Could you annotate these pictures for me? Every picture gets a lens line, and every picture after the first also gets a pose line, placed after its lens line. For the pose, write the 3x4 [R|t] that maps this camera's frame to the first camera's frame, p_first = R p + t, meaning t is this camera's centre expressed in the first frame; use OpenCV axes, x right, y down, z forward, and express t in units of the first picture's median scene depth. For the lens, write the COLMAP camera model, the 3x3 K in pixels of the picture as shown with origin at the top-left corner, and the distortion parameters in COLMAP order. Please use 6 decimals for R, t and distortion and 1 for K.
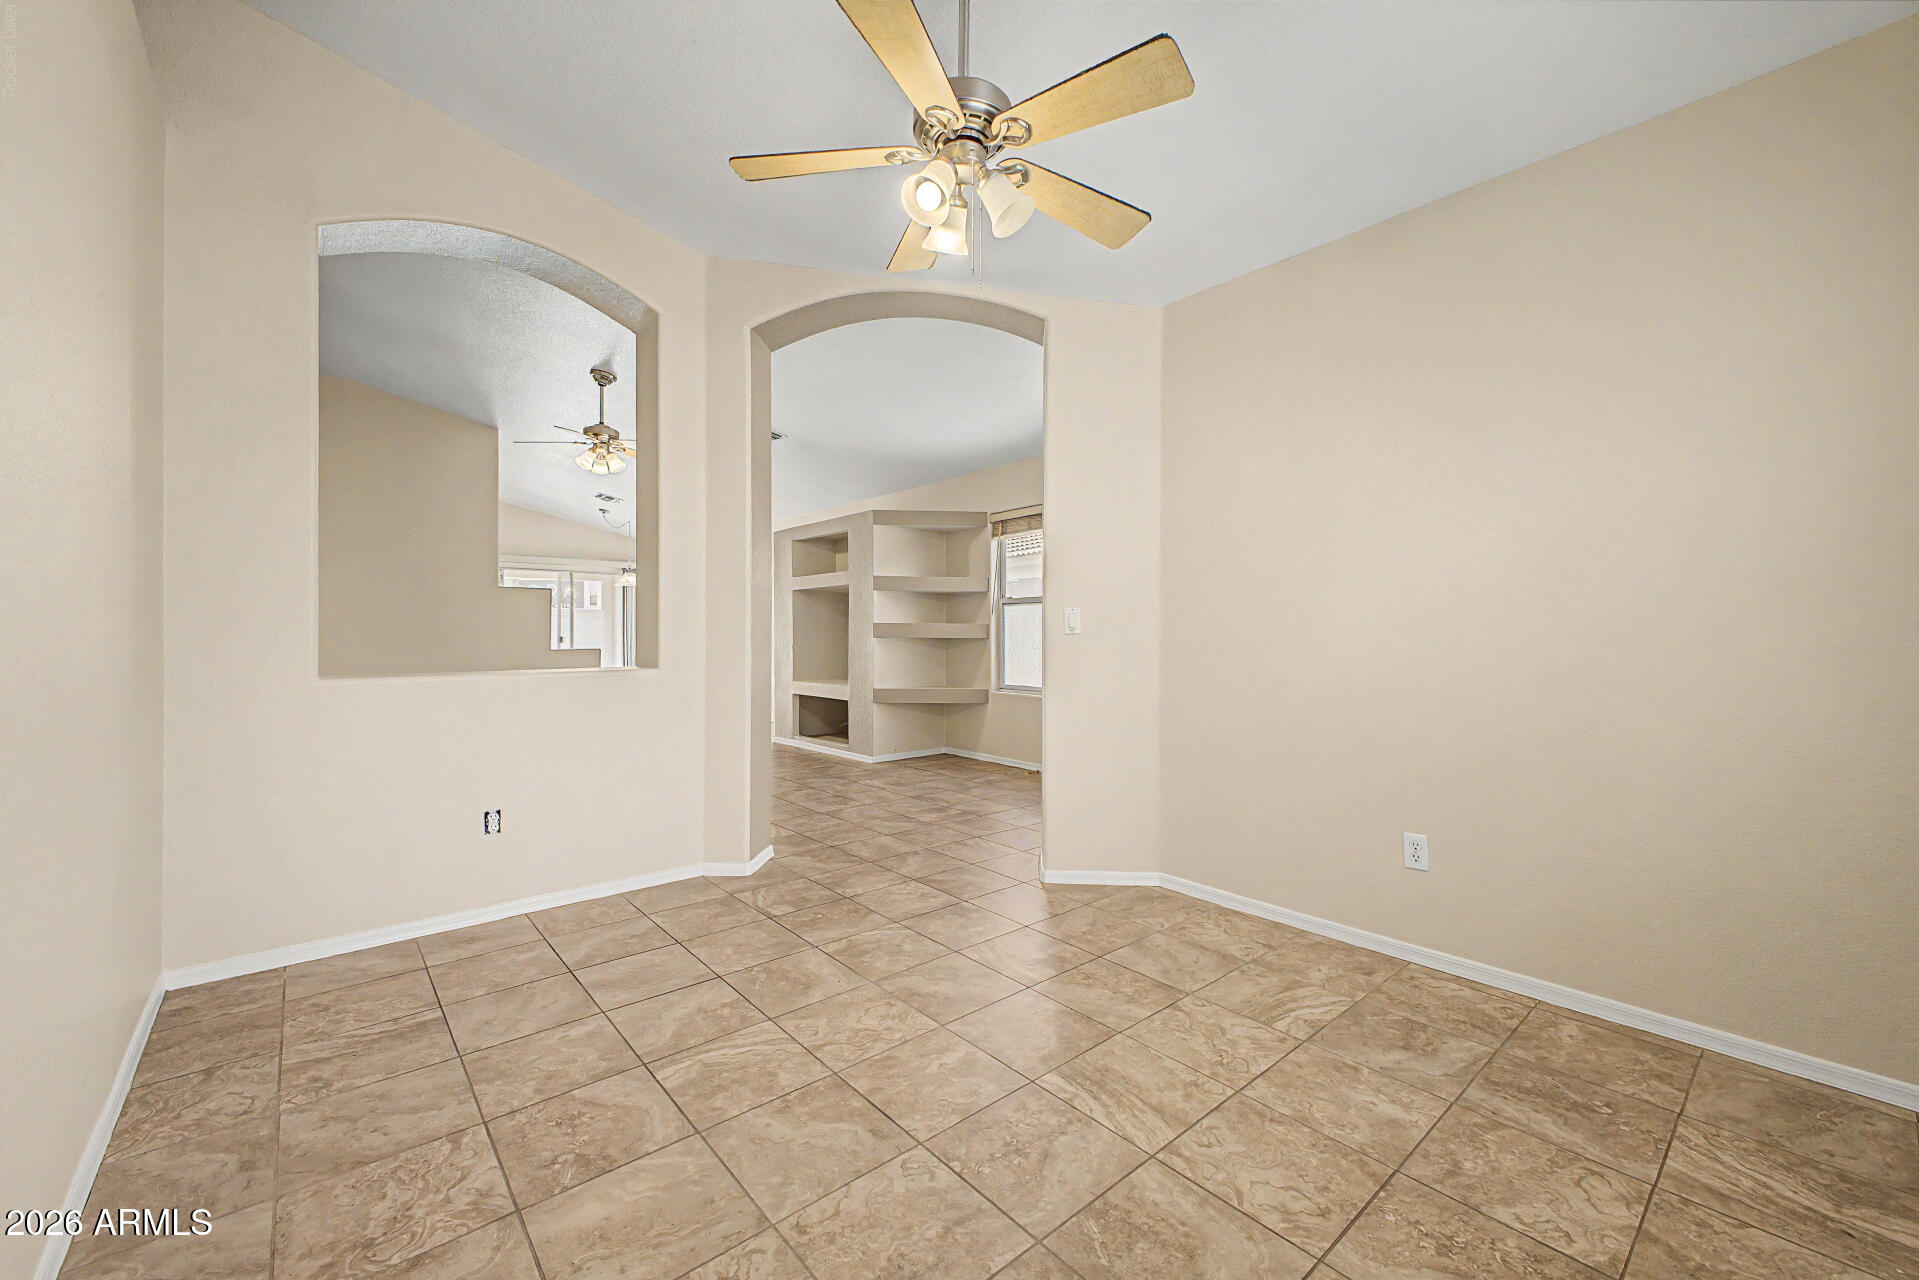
lens RADIAL K [[763.4, 0, 959.9], [0, 763.4, 641.1], [0, 0, 1]] dist [0.014322, -0.001586]
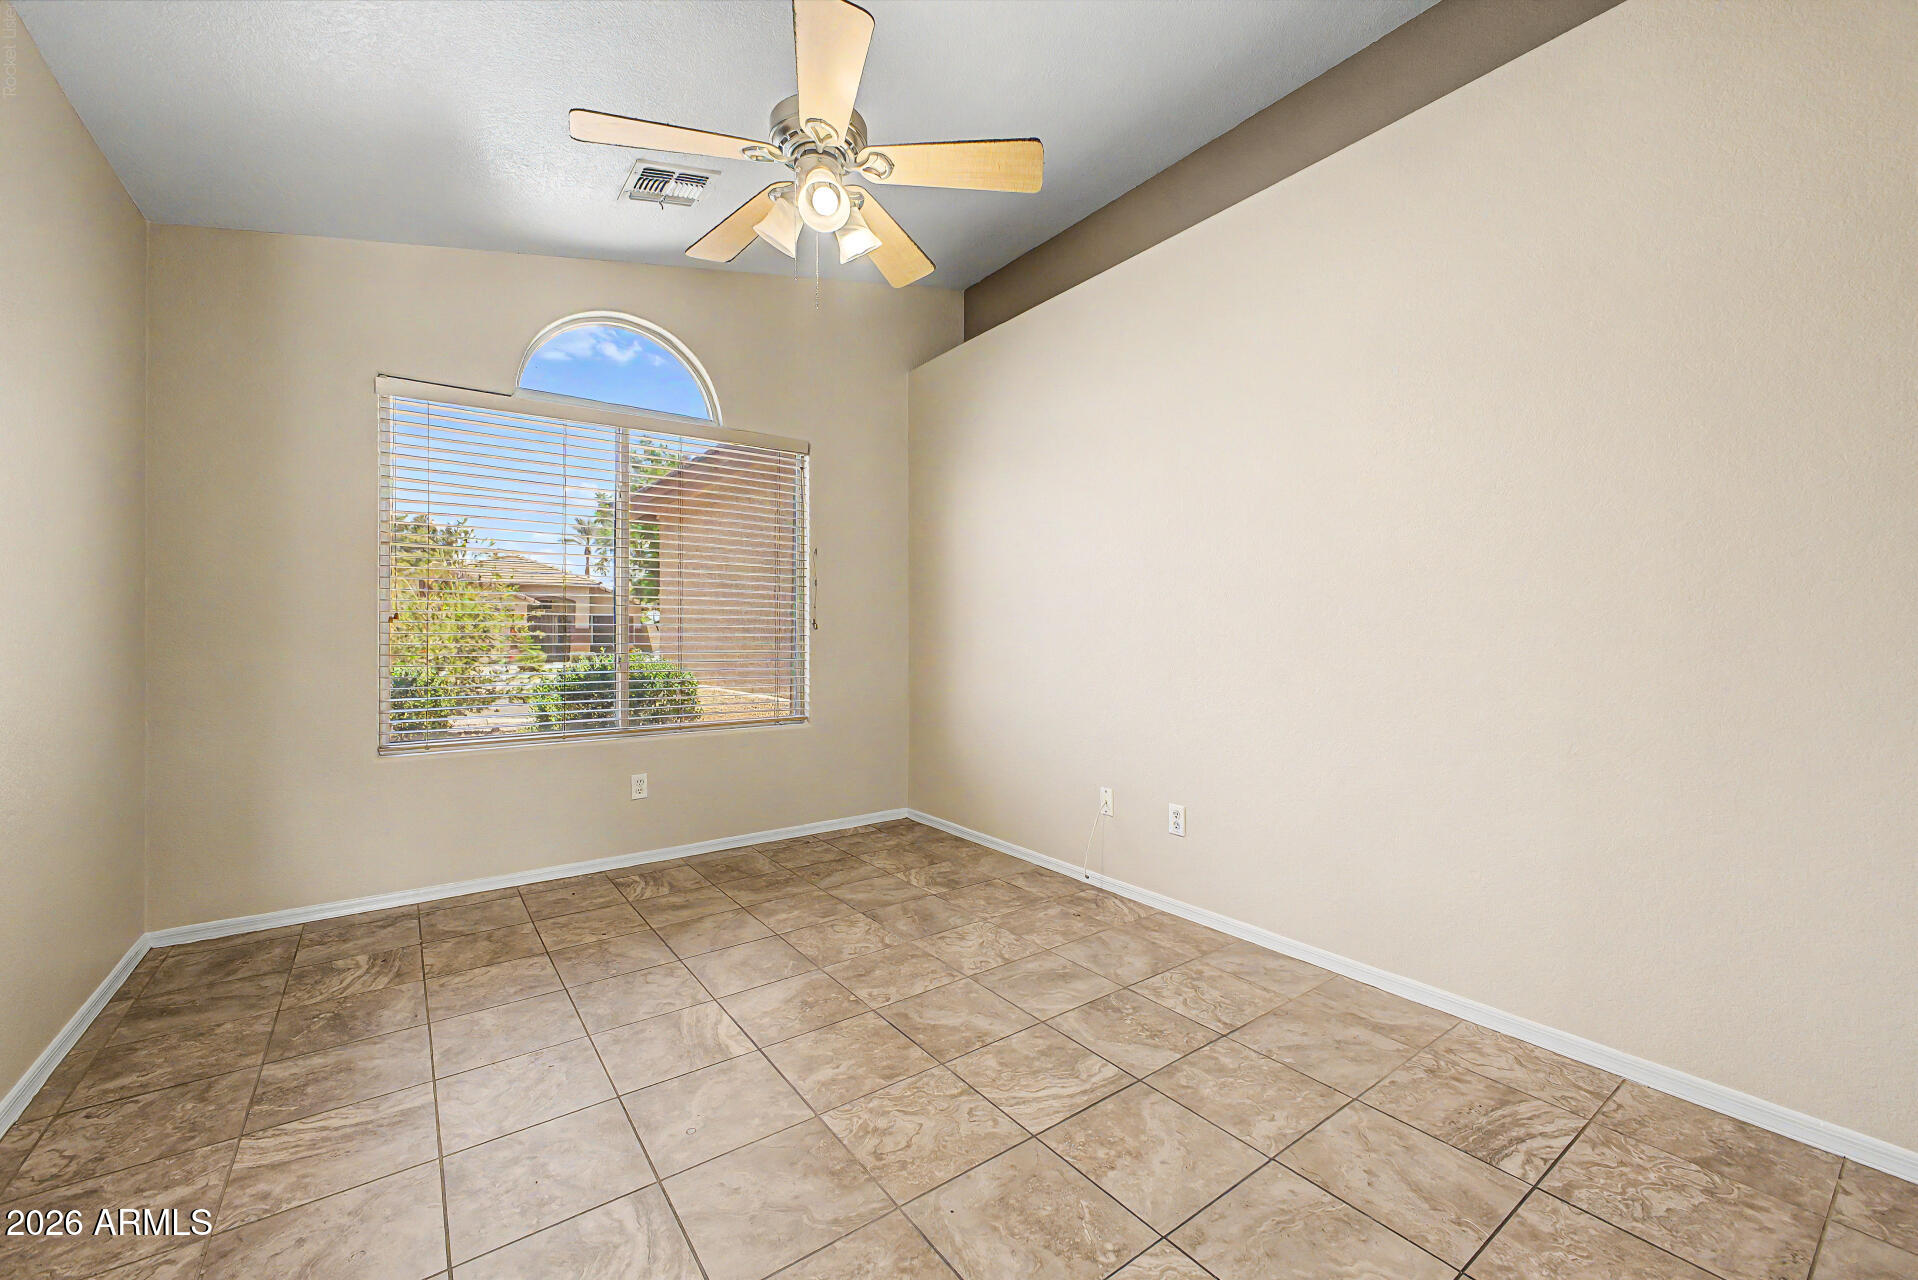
lens RADIAL K [[763.0, 0, 960.3], [0, 763.0, 635.7], [0, 0, 1]] dist [0.014322, -0.001586]
pose [[-0.997187, 0.000818, 0.074955, -0.271144], [0.001695, 0.999931, 0.011638, -0.019464], [-0.074940, 0.011732, -0.997119, 2.066483]]
